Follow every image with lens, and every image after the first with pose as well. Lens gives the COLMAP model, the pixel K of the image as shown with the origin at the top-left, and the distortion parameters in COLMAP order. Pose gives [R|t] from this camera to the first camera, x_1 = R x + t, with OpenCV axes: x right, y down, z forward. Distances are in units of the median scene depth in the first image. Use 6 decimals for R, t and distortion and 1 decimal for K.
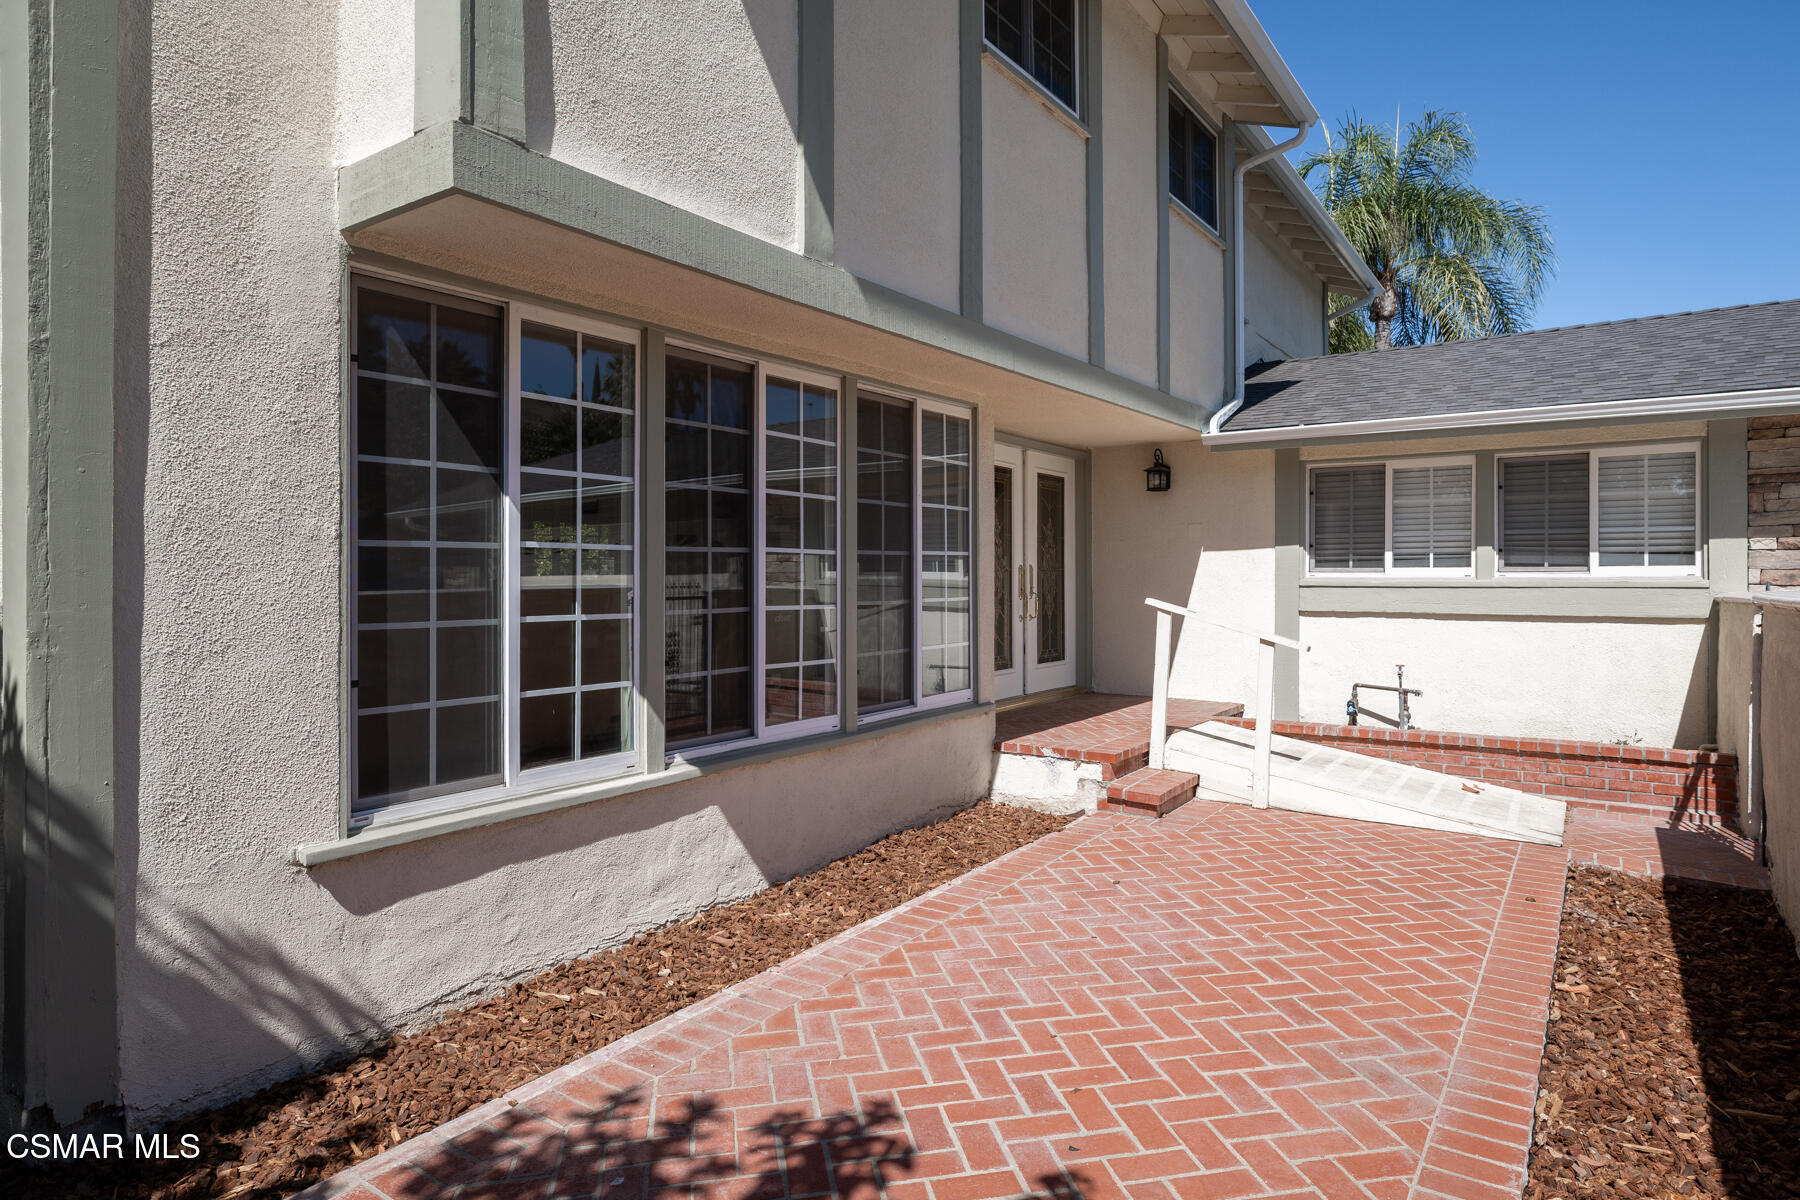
lens RADIAL K [[1021.0, 0, 900.4], [0, 1021.0, 567.4], [0, 0, 1]] dist [0.002268, 0.000491]
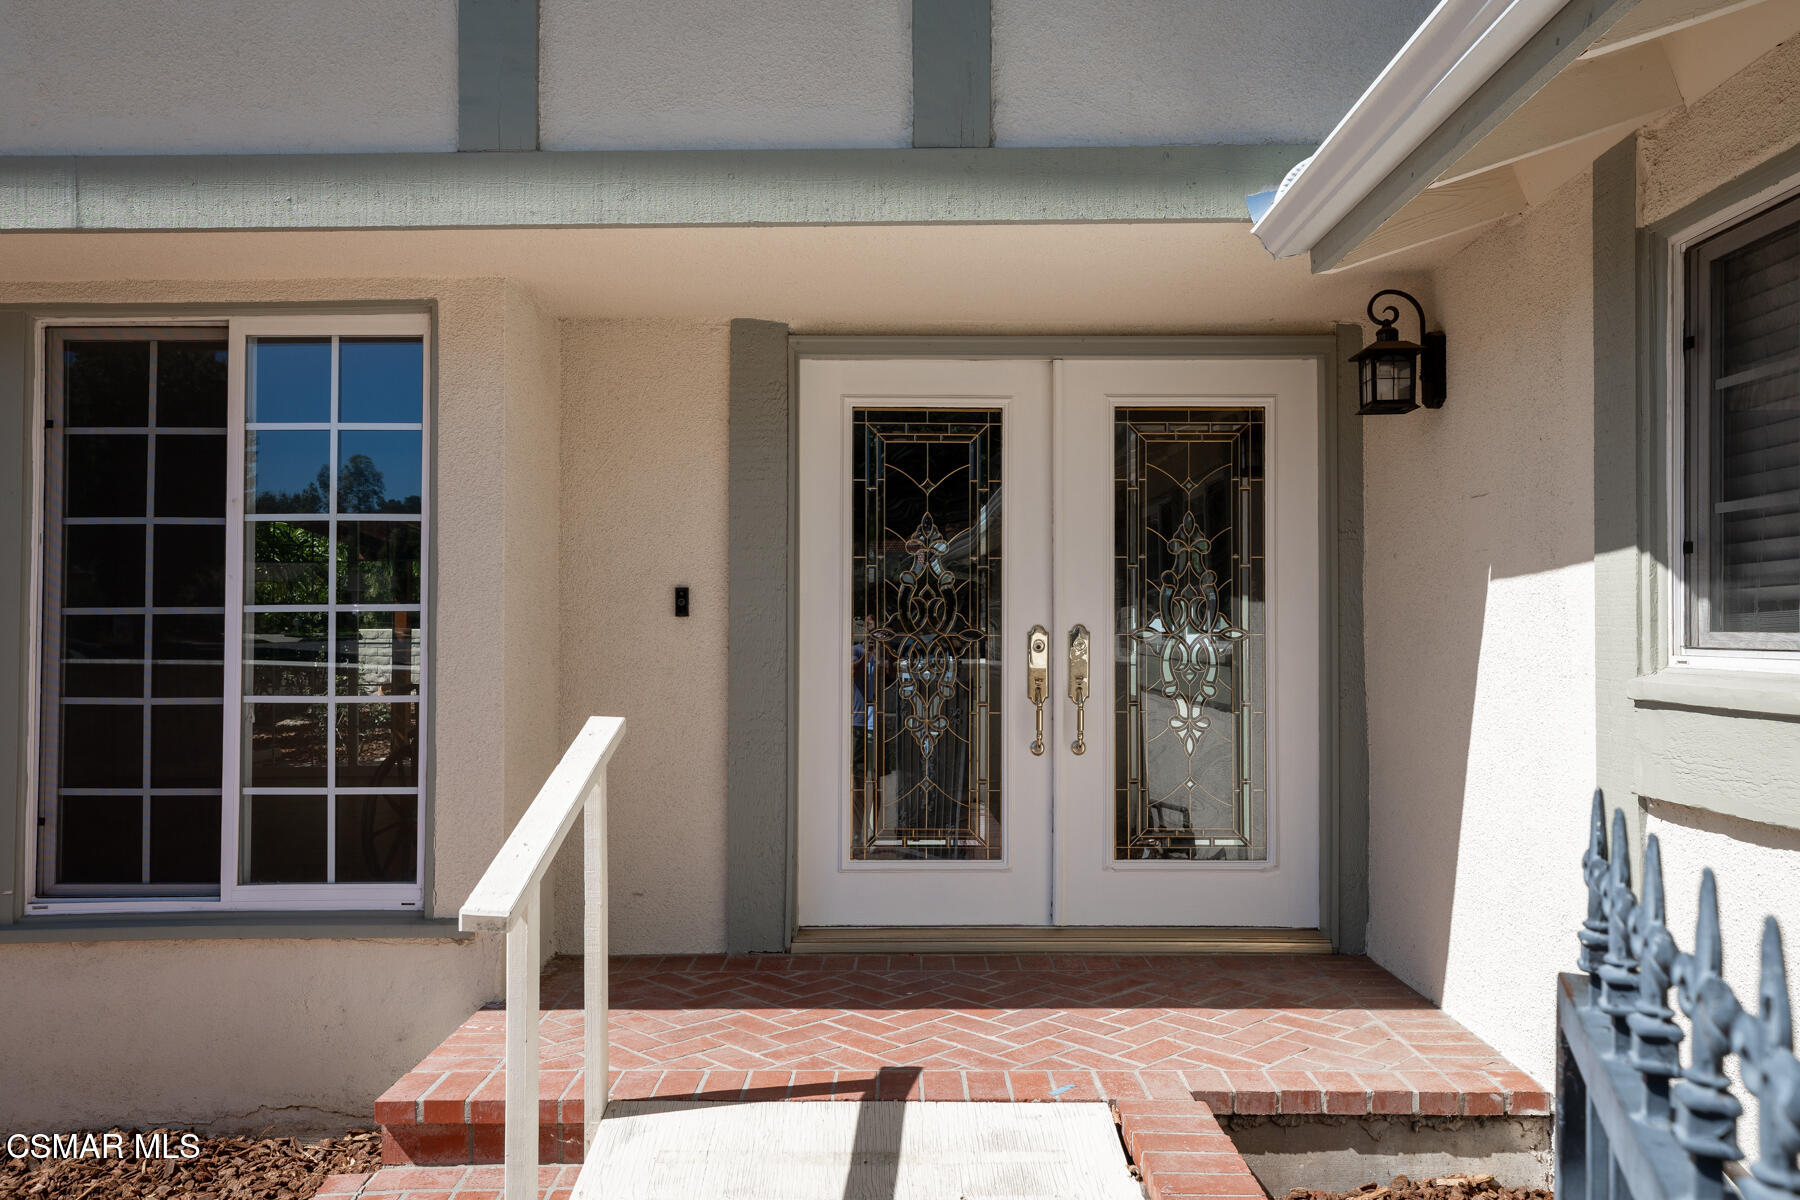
lens RADIAL K [[1114.0, 0, 900.7], [0, 1114.0, 630.8], [0, 0, 1]] dist [-0.005208, -0.001724]
pose [[0.553702, -0.004012, -0.832706, 0.676280], [-0.000533, 0.999986, -0.005172, -0.000766], [0.832715, 0.003308, 0.553692, 0.956471]]
